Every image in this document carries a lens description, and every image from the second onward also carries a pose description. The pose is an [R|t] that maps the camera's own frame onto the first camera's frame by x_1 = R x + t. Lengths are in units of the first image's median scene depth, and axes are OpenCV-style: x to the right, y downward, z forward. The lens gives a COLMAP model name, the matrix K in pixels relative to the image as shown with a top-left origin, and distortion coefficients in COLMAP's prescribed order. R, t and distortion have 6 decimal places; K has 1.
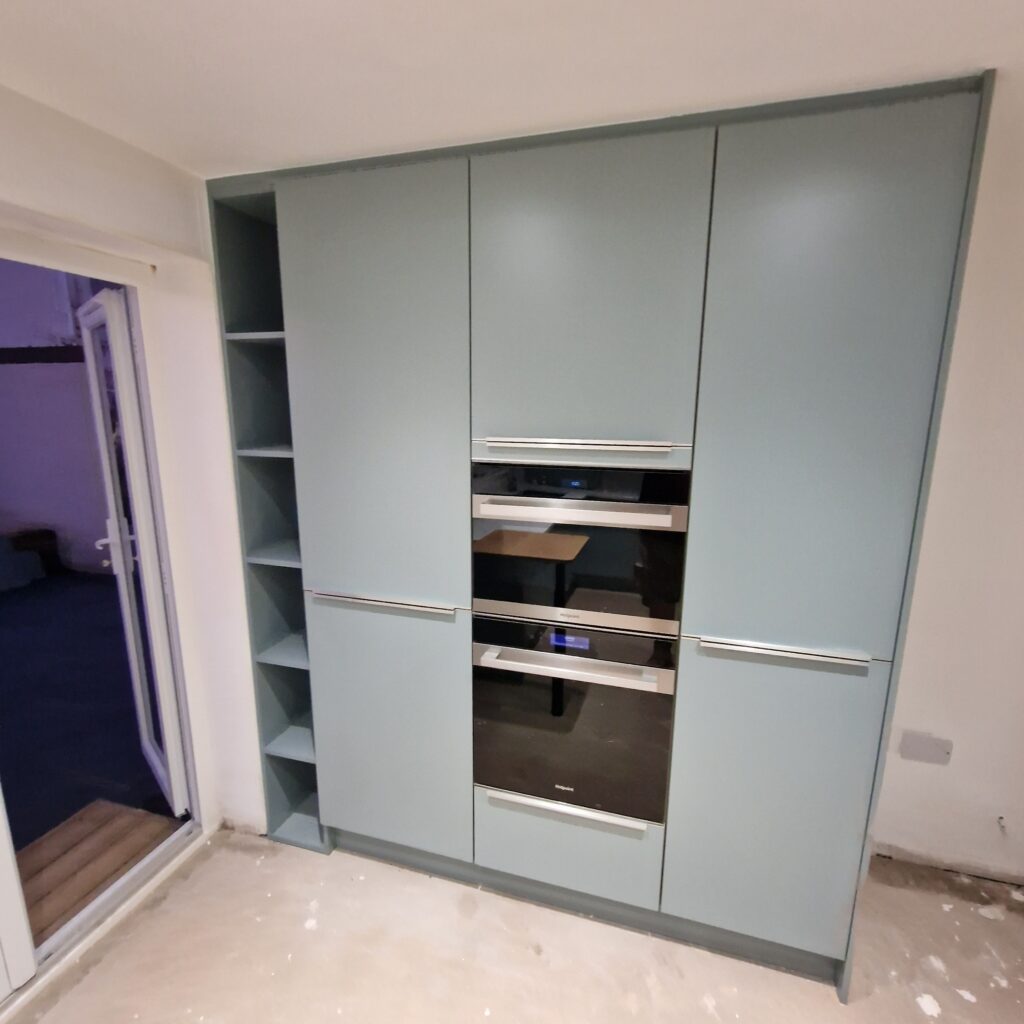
lens RADIAL K [[563.8, 0, 512.8], [0, 563.8, 522.1], [0, 0, 1]] dist [0.003817, -0.000939]
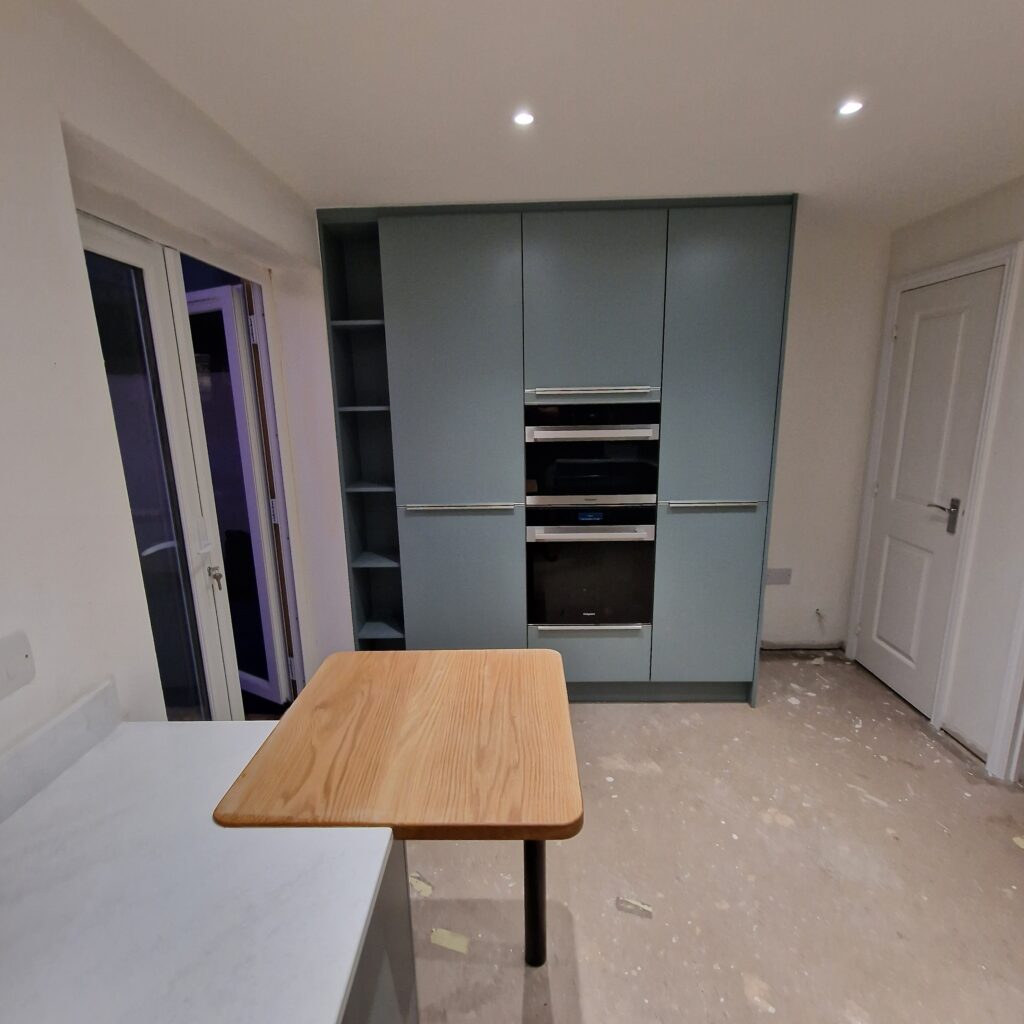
lens RADIAL K [[563.8, 0, 512.8], [0, 563.8, 522.1], [0, 0, 1]] dist [0.003817, -0.000939]
pose [[0.961644, -0.085887, 0.260506, -0.519945], [0.082233, 0.996302, 0.024912, 0.166820], [-0.261683, -0.002534, 0.965151, -0.474001]]
